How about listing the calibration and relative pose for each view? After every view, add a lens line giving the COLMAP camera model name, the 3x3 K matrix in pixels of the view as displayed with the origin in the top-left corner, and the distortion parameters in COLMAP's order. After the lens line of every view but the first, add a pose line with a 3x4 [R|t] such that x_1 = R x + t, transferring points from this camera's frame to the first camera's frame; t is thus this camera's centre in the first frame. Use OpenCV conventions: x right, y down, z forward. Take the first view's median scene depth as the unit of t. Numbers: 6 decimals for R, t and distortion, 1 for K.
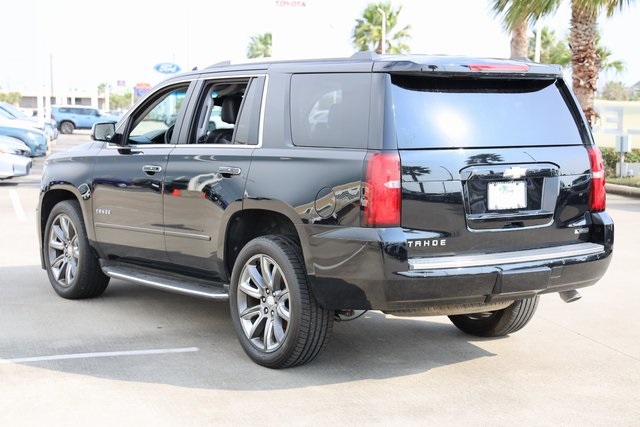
lens RADIAL K [[1137.7, 0, 320.0], [0, 1137.7, 213.5], [0, 0, 1]] dist [0.273442, 0.110509]
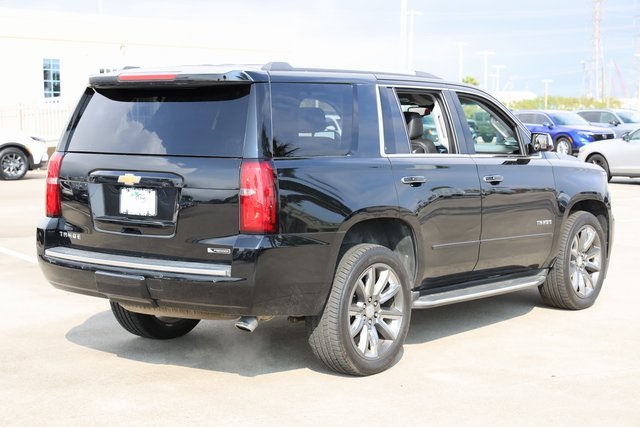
lens RADIAL K [[1137.7, 0, 320.0], [0, 1137.7, 213.5], [0, 0, 1]] dist [0.273442, 0.110509]
pose [[0.245477, 0.073940, -0.966579, 1.190925], [-0.084199, 0.994945, 0.054726, -0.074973], [0.965739, 0.067951, 0.250461, 0.900779]]
